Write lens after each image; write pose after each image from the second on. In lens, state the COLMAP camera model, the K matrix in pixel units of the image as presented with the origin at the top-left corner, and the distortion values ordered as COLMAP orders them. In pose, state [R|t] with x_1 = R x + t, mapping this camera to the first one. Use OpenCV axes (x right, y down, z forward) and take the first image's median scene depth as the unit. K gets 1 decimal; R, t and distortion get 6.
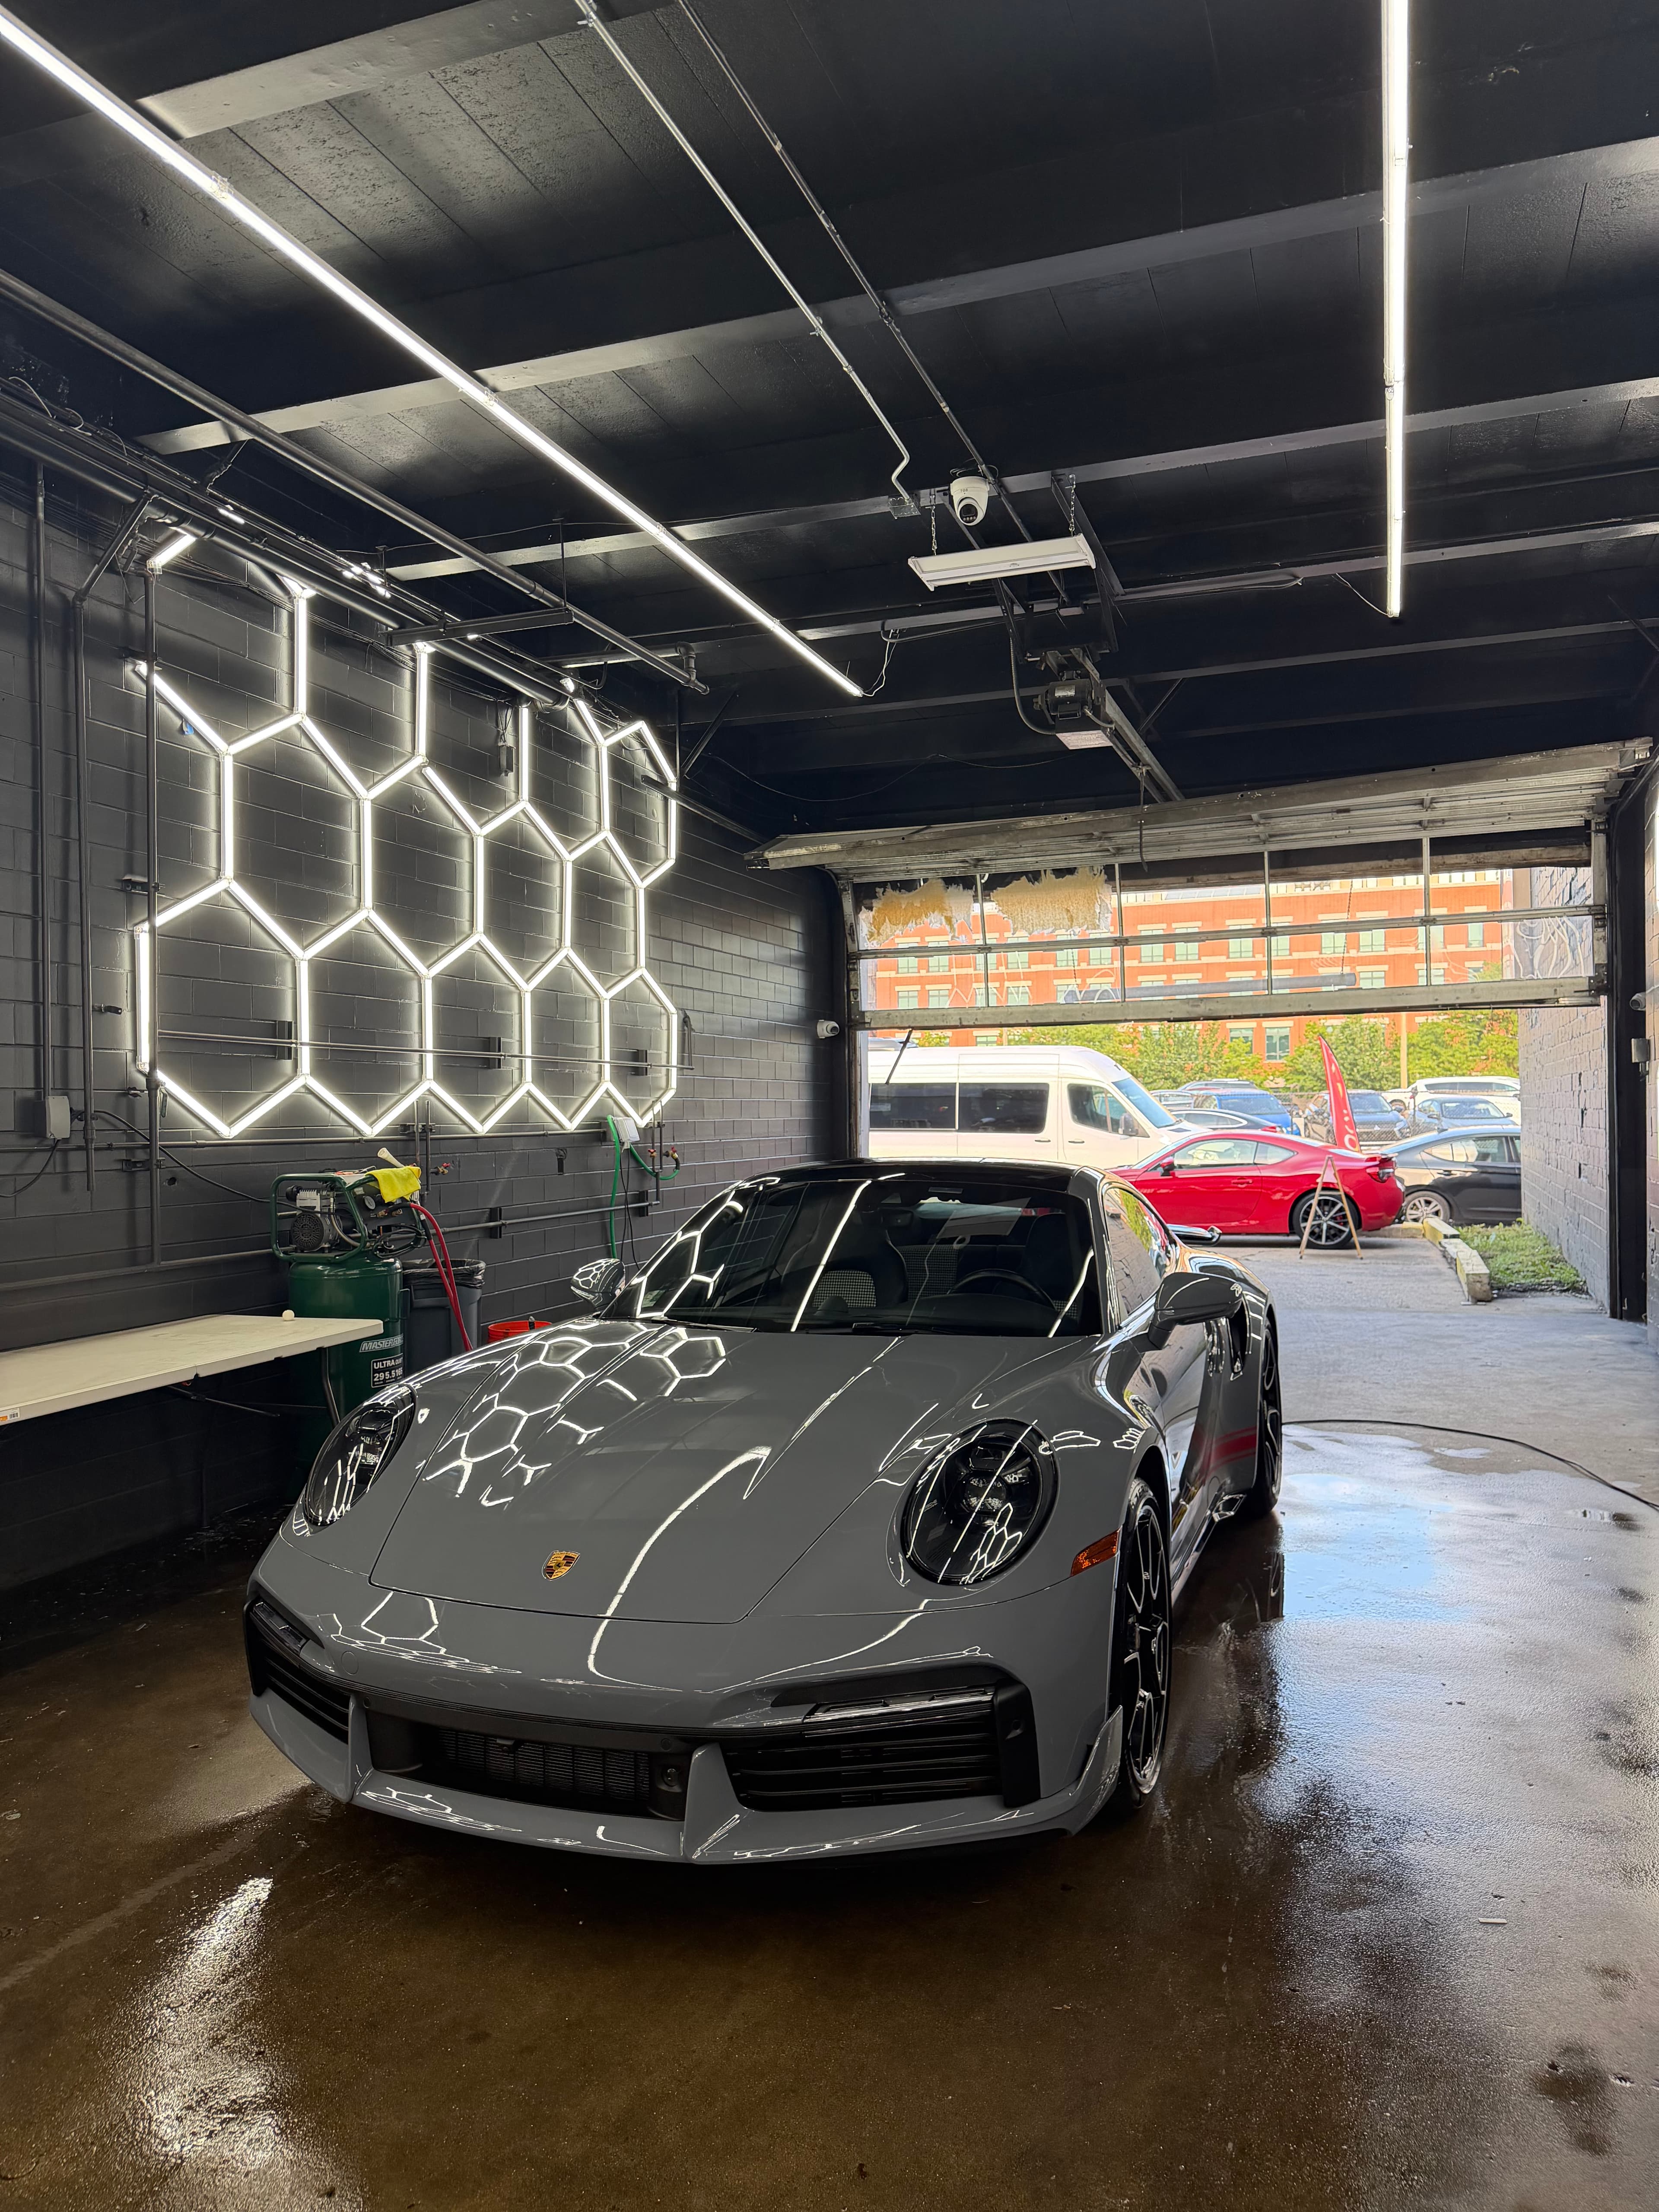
lens RADIAL K [[1596.0, 0, 829.5], [0, 1596.0, 1106.0], [0, 0, 1]] dist [0.002756, -0.000428]
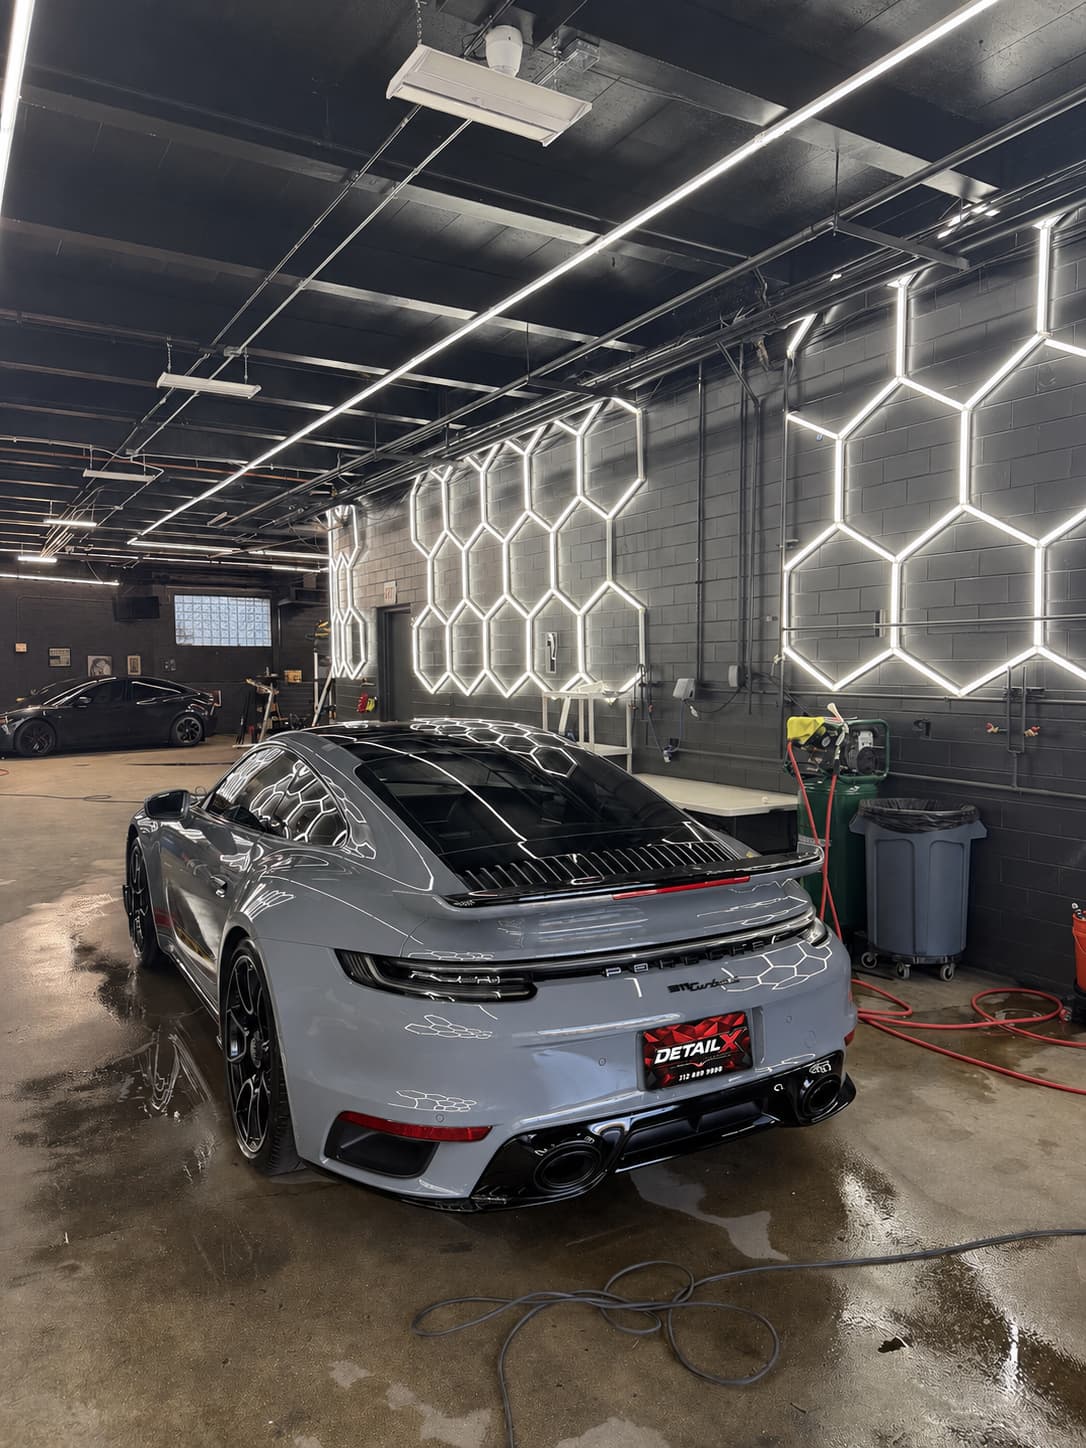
lens RADIAL K [[1044.8, 0, 543.0], [0, 1044.8, 724.0], [0, 0, 1]] dist [0.002756, -0.000428]
pose [[-0.647567, 0.053514, -0.760127, 0.550758], [0.003456, 0.997727, 0.067297, -0.016405], [0.762001, 0.040952, -0.646280, 1.377298]]
